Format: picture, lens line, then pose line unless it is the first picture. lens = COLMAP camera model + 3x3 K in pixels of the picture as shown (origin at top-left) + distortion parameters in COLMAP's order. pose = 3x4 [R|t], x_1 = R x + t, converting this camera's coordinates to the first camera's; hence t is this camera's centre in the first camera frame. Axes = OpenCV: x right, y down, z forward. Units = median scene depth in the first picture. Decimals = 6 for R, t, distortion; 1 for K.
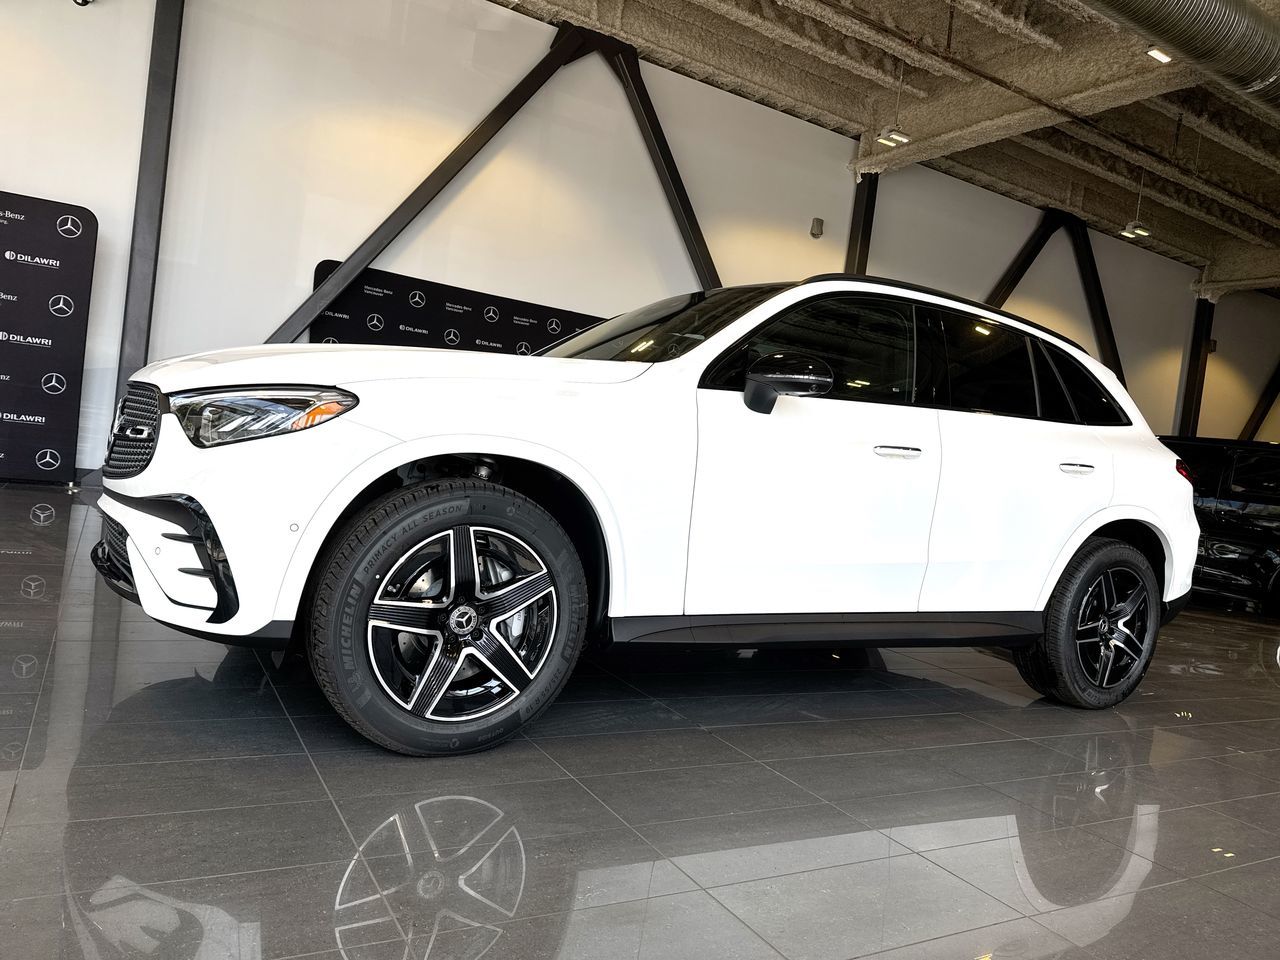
lens RADIAL K [[903.0, 0, 640.1], [0, 903.0, 479.4], [0, 0, 1]] dist [0.034169, -0.040156]
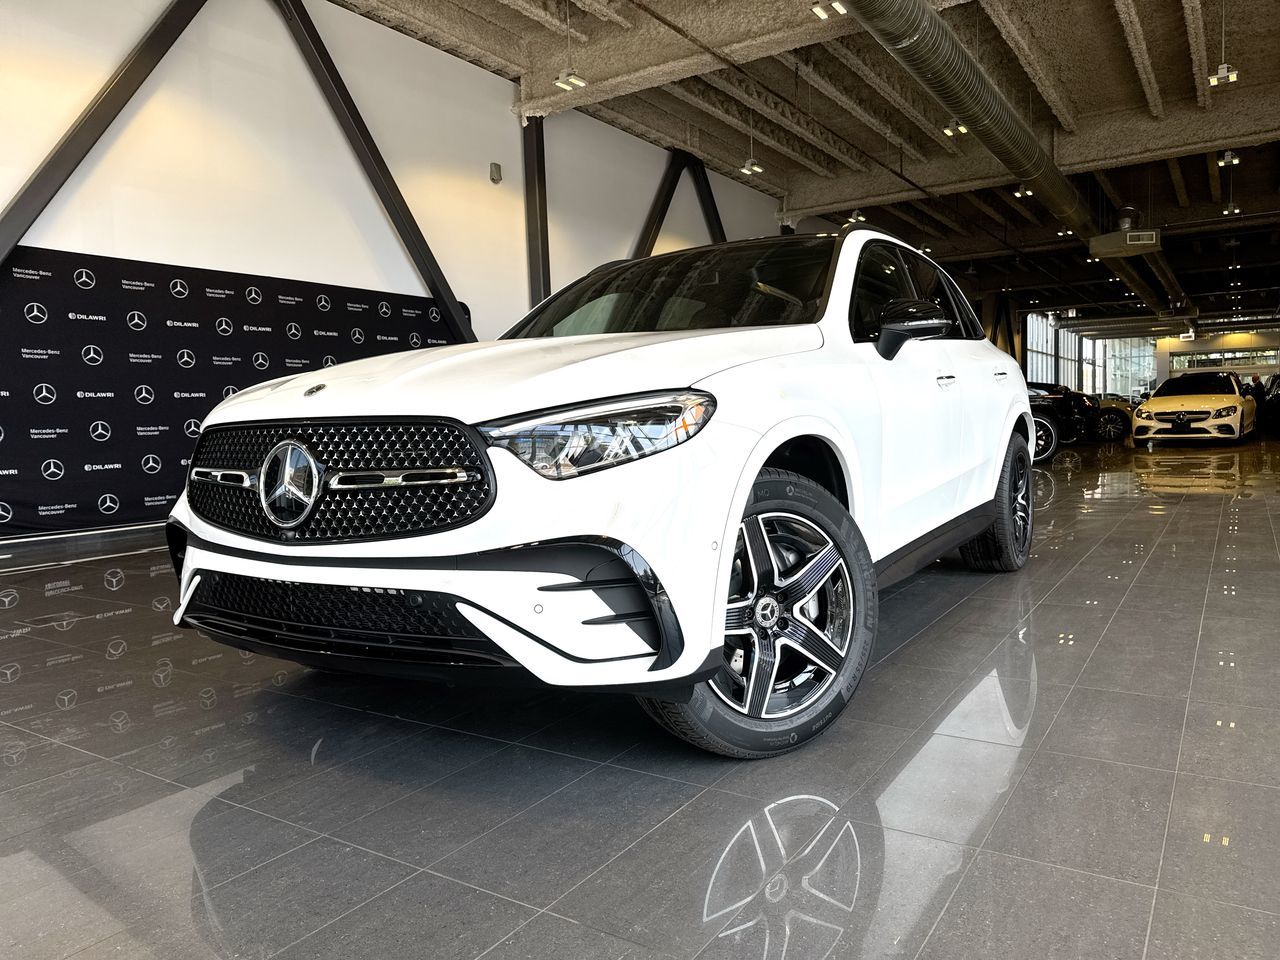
lens RADIAL K [[903.0, 0, 637.2], [0, 903.0, 479.0], [0, 0, 1]] dist [0.034169, -0.040156]
pose [[0.886668, -0.176186, 0.427526, -0.193459], [0.150440, 0.984180, 0.093582, -0.026090], [-0.437251, -0.018659, 0.899146, 0.053462]]
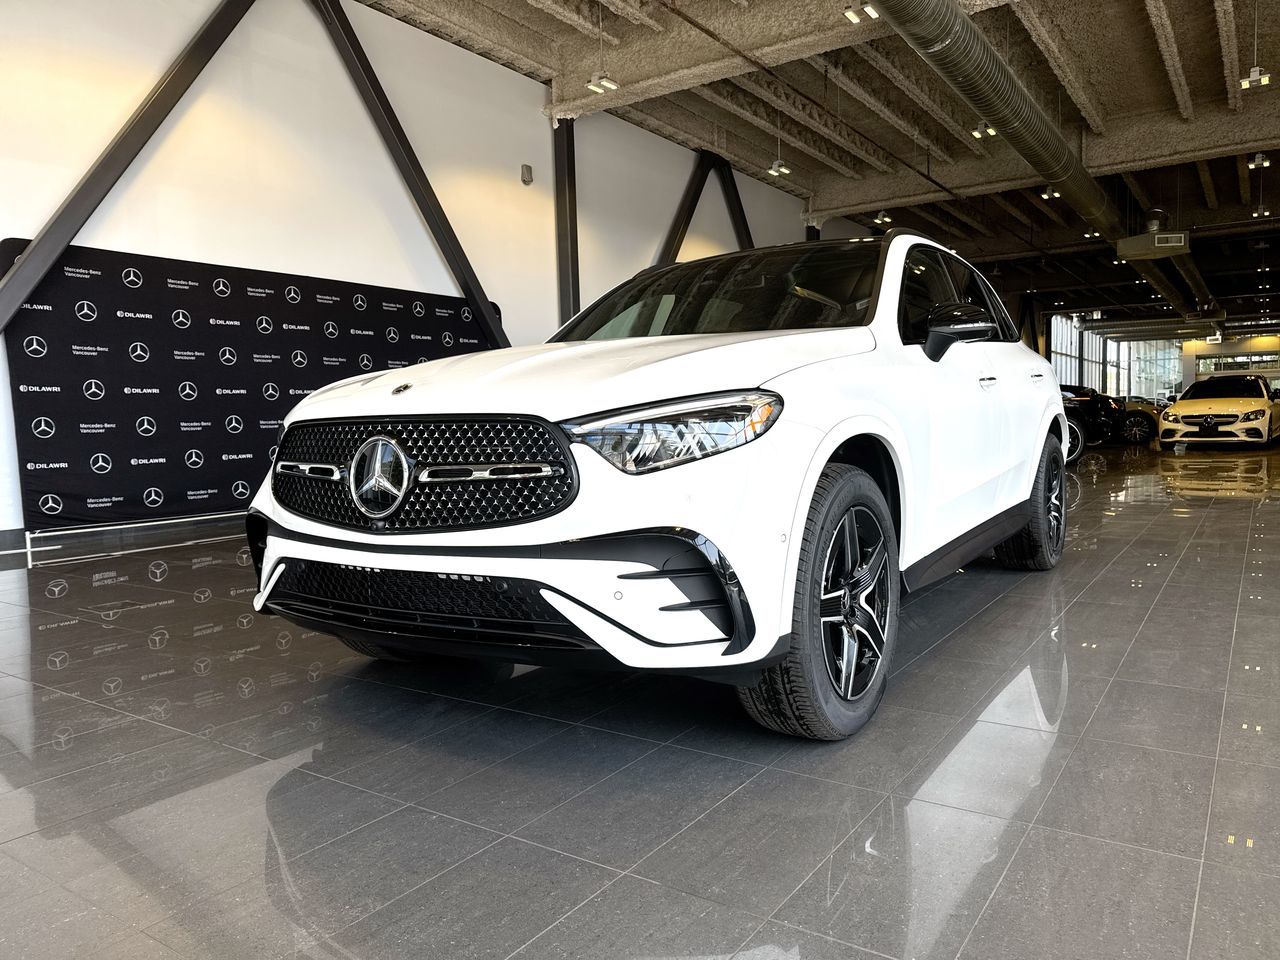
lens RADIAL K [[903.0, 0, 637.0], [0, 903.0, 480.6], [0, 0, 1]] dist [0.034169, -0.040156]
pose [[0.896237, -0.169591, 0.409876, -0.211841], [0.143799, 0.985208, 0.093209, -0.028451], [-0.419620, -0.024597, 0.907366, 0.046473]]
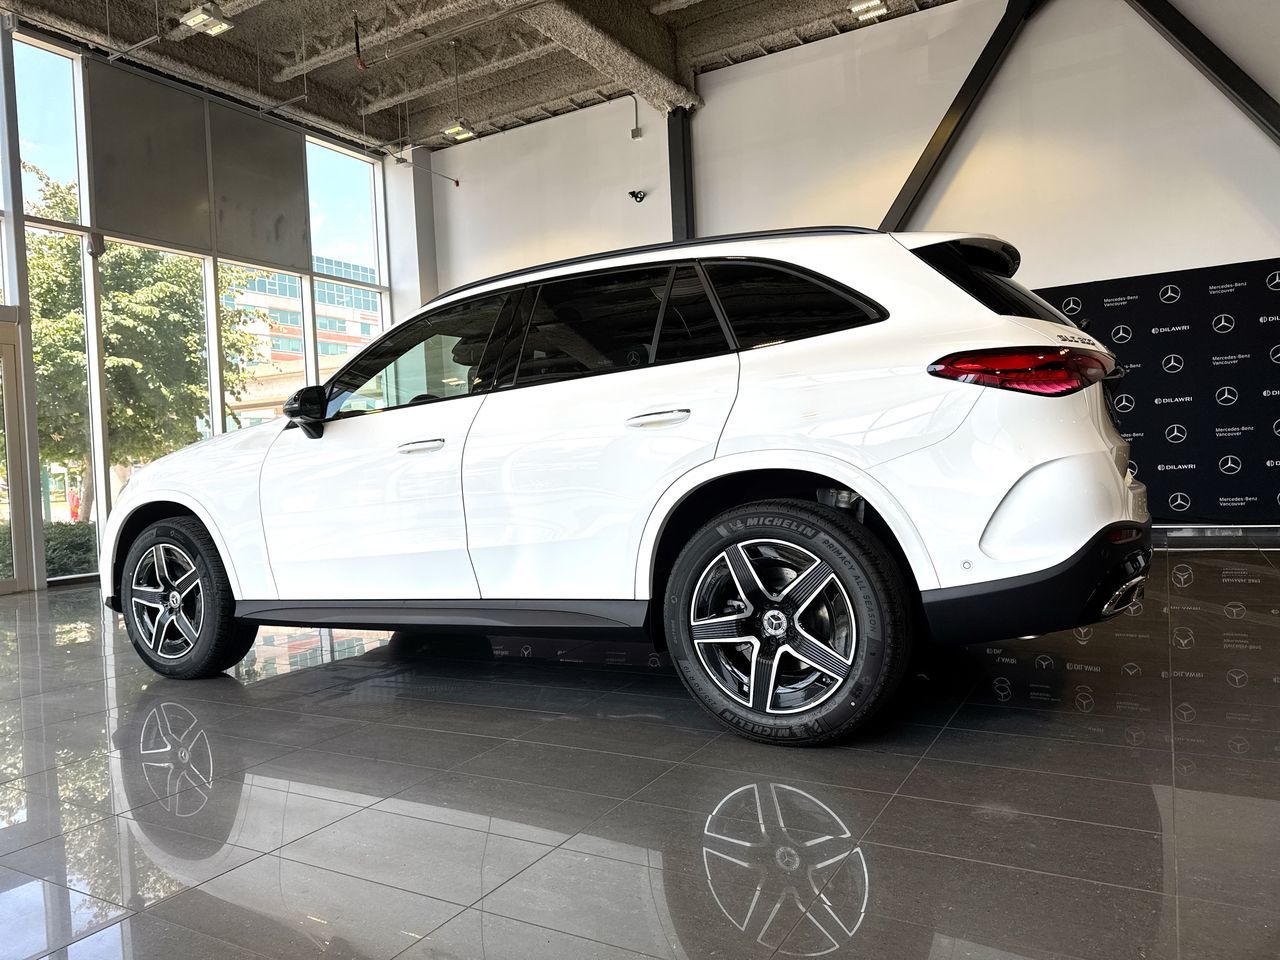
lens RADIAL K [[903.0, 0, 660.8], [0, 903.0, 488.5], [0, 0, 1]] dist [0.034169, -0.040156]
pose [[0.489854, -0.123295, -0.863042, 0.483498], [0.086194, 0.991948, -0.092788, 0.050994], [0.867533, -0.028936, 0.496537, 0.259779]]
